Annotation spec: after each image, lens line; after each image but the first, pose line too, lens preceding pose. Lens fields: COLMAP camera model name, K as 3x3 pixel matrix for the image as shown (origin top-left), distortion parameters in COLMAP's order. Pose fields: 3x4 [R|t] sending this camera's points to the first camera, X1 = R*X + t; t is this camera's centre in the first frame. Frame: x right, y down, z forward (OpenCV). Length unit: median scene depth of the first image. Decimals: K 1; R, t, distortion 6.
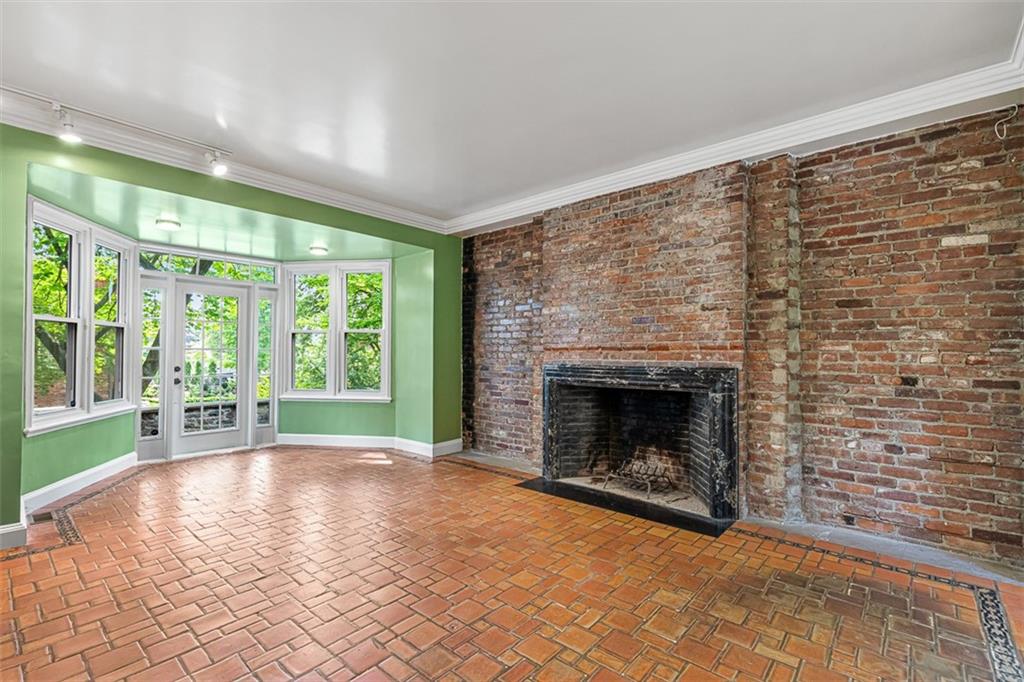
lens RADIAL K [[467.0, 0, 516.7], [0, 467.0, 350.1], [0, 0, 1]] dist [0.009534, -0.000735]
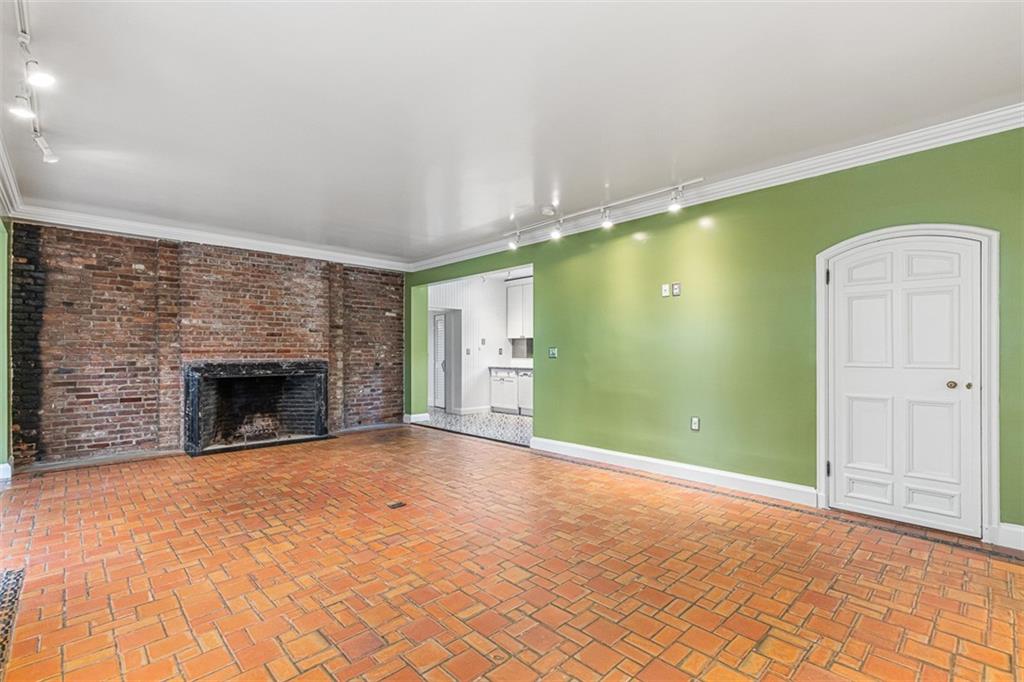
lens RADIAL K [[467.0, 0, 516.7], [0, 467.0, 350.1], [0, 0, 1]] dist [0.009534, -0.000735]
pose [[0.067256, 0.000291, 0.997736, -1.419254], [-0.005868, 0.999983, 0.000103, -0.014571], [-0.997718, -0.005861, 0.067257, 0.028226]]
